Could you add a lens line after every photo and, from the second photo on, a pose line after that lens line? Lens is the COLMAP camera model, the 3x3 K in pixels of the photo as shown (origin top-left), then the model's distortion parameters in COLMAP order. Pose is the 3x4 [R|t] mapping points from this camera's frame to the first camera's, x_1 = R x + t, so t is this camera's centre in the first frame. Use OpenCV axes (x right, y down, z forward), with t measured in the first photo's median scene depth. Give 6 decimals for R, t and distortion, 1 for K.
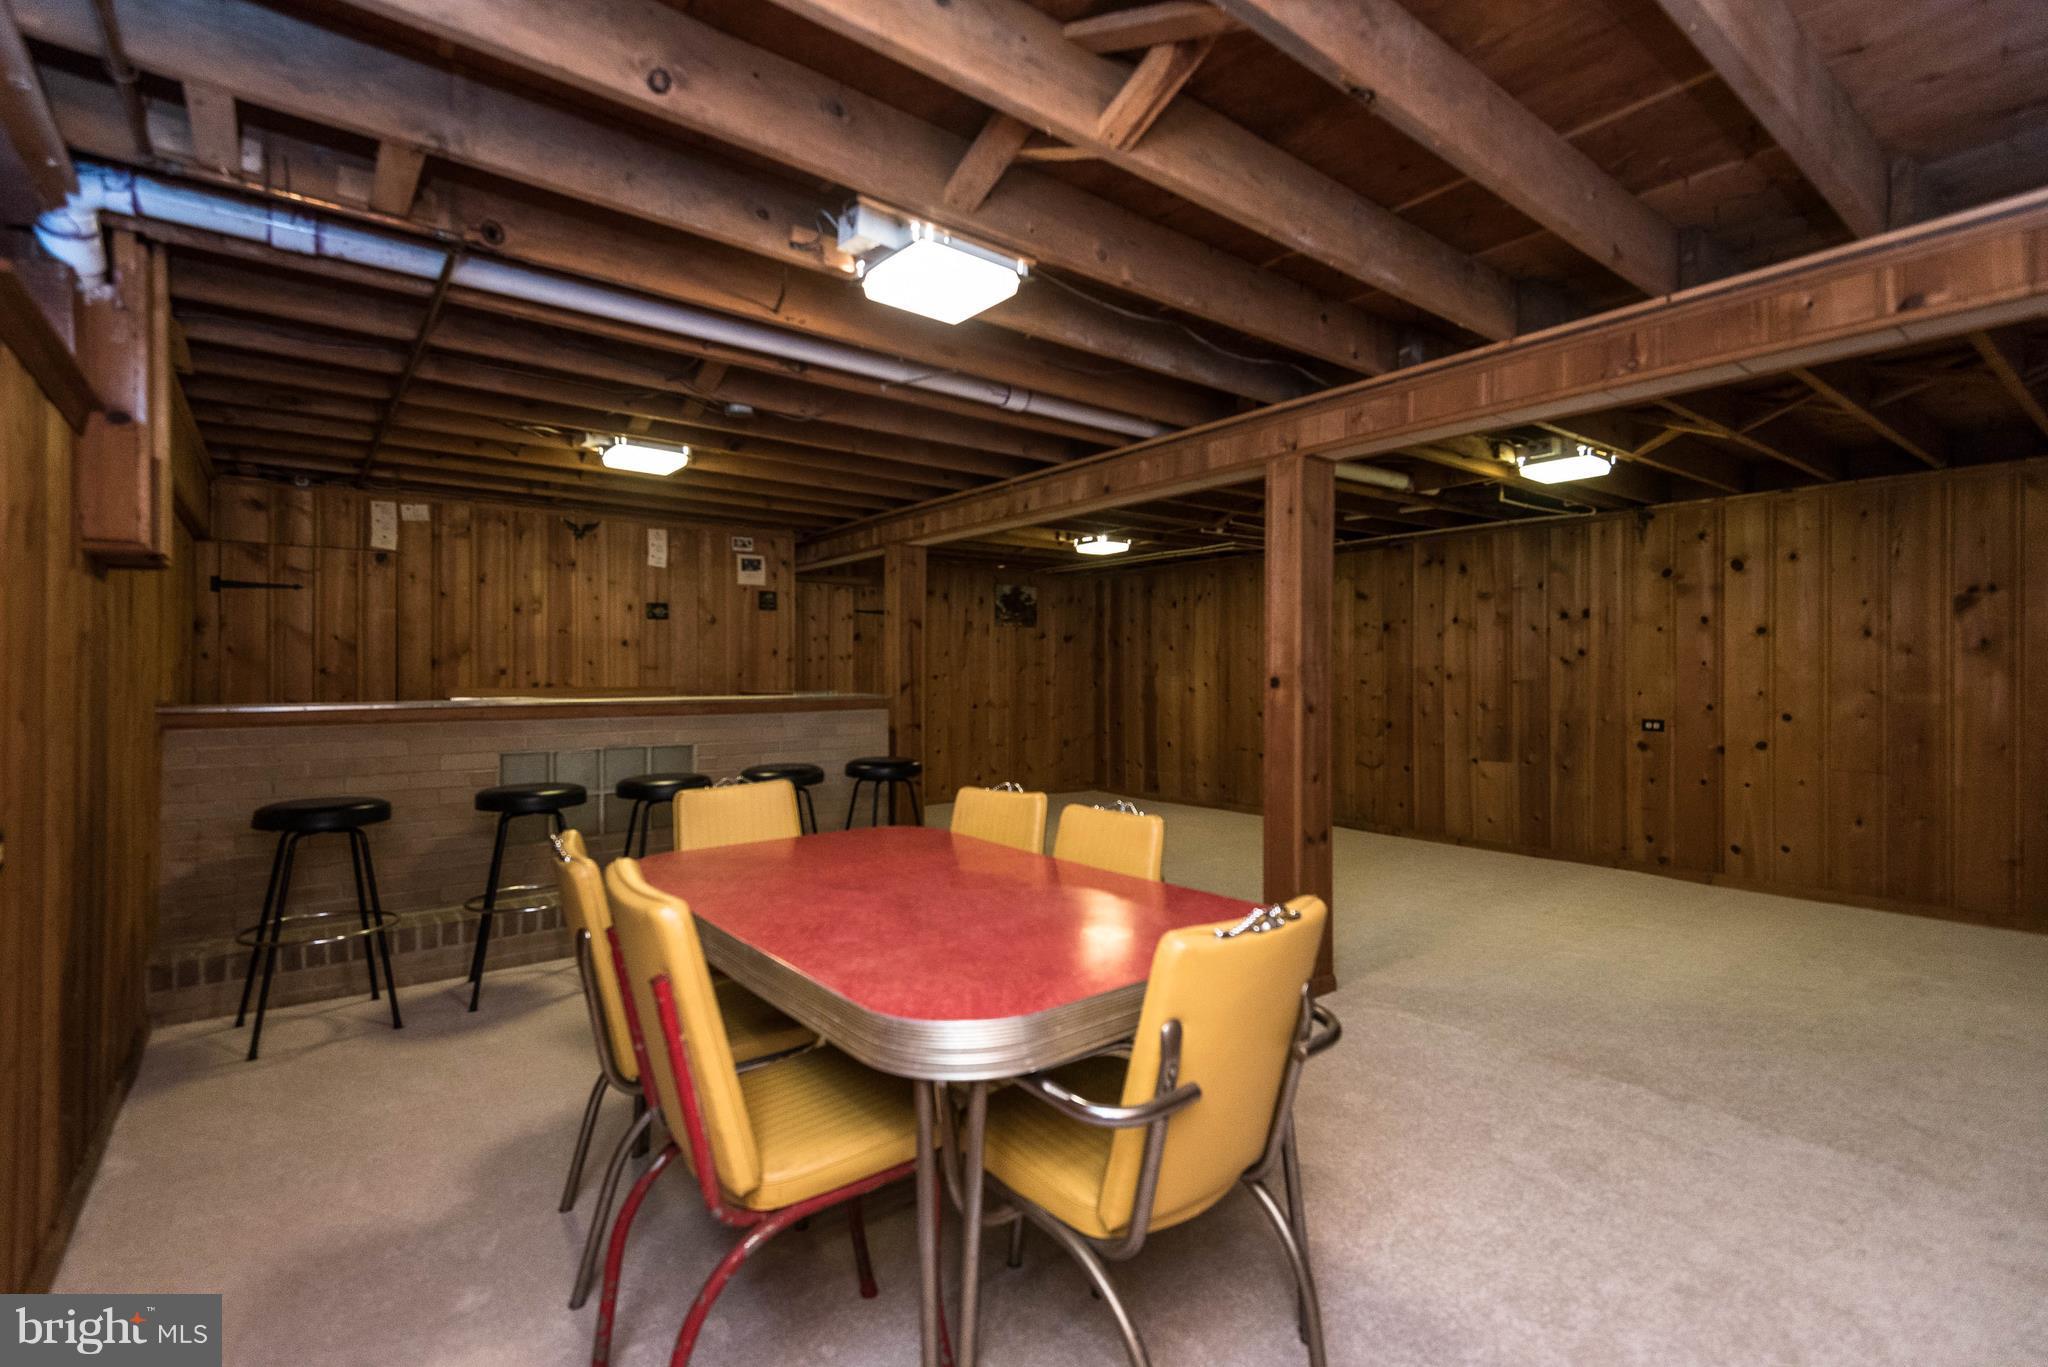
lens RADIAL K [[927.2, 0, 1040.6], [0, 927.2, 672.3], [0, 0, 1]] dist [-0.004294, -0.001274]
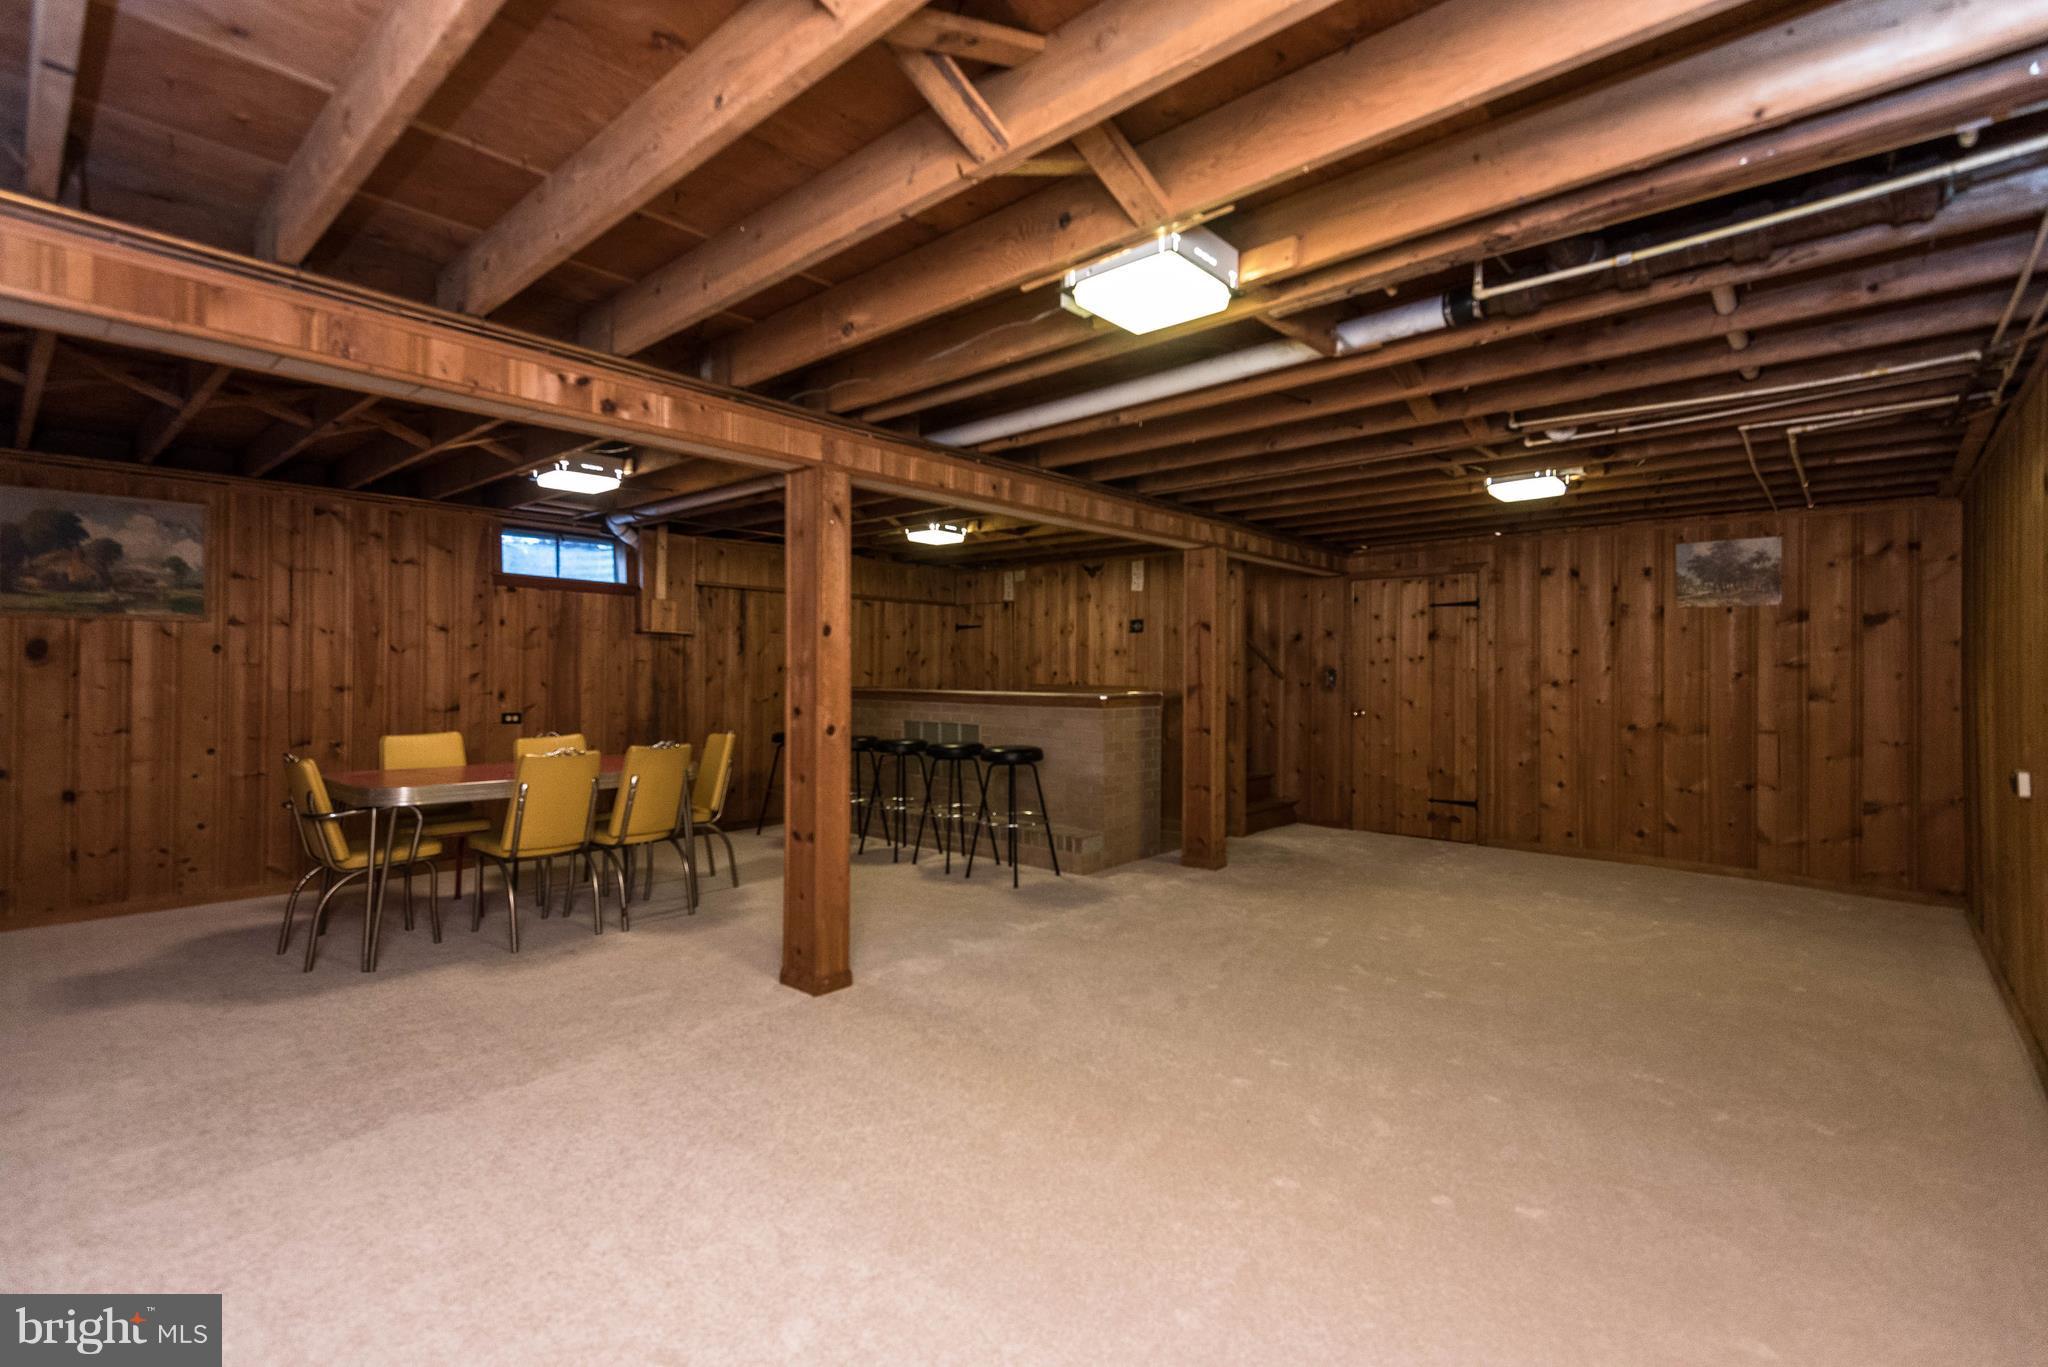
lens RADIAL K [[927.2, 0, 1037.2], [0, 927.2, 680.8], [0, 0, 1]] dist [-0.004294, -0.001274]
pose [[0.174265, 0.005057, -0.984686, 0.866681], [-0.003545, 0.999984, 0.004508, 0.003866], [0.984692, 0.002706, 0.174280, 0.684236]]
